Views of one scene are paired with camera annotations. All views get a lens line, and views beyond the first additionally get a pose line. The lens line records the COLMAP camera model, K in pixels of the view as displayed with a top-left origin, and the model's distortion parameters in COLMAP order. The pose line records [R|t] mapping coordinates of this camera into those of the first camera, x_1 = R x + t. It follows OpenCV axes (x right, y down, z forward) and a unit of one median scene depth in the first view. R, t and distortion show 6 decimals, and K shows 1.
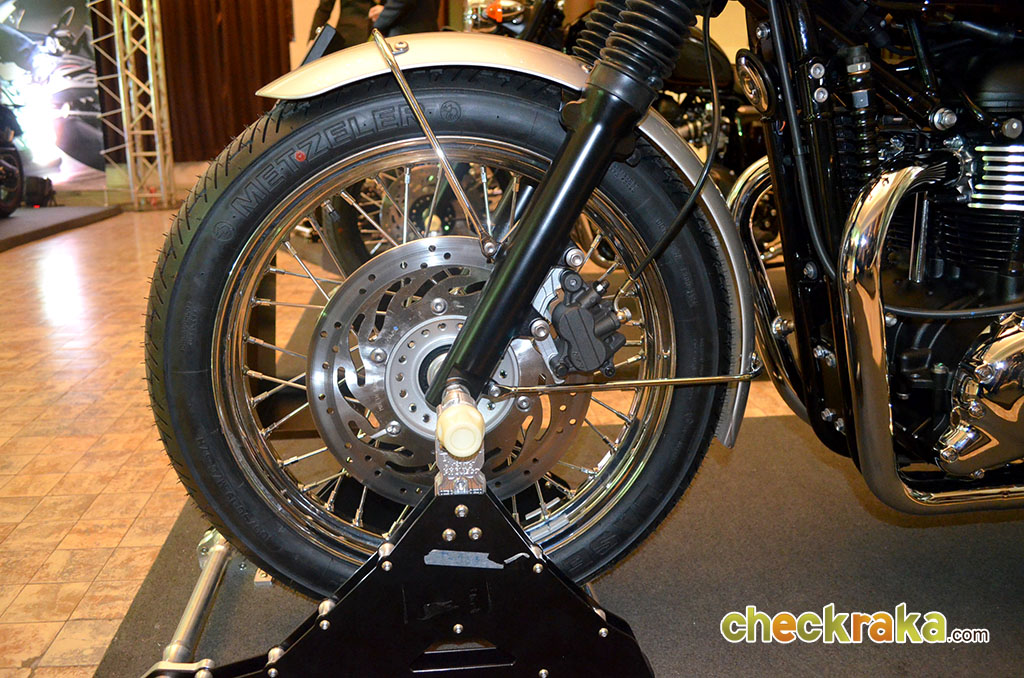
lens RADIAL K [[805.4, 0, 526.9], [0, 805.4, 338.8], [0, 0, 1]] dist [-0.087819, 0.039430]
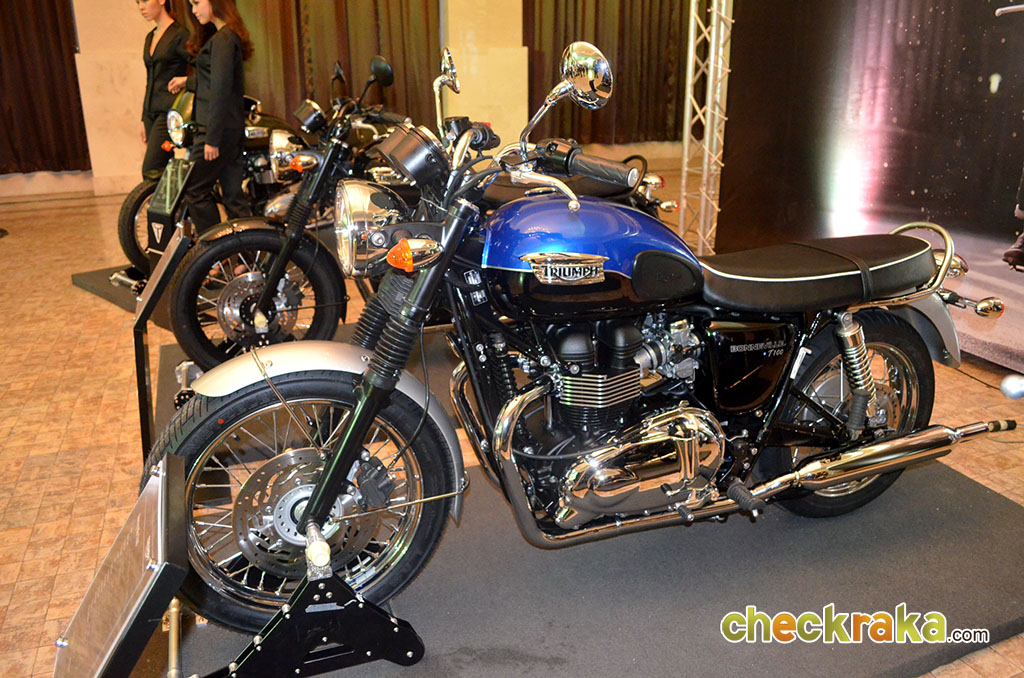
lens RADIAL K [[805.4, 0, 526.9], [0, 805.4, 338.8], [0, 0, 1]] dist [-0.087819, 0.039430]
pose [[0.970359, -0.082173, 0.227267, 0.017911], [0.066549, 0.994916, 0.075588, -0.492221], [-0.232323, -0.058223, 0.970895, -0.988918]]
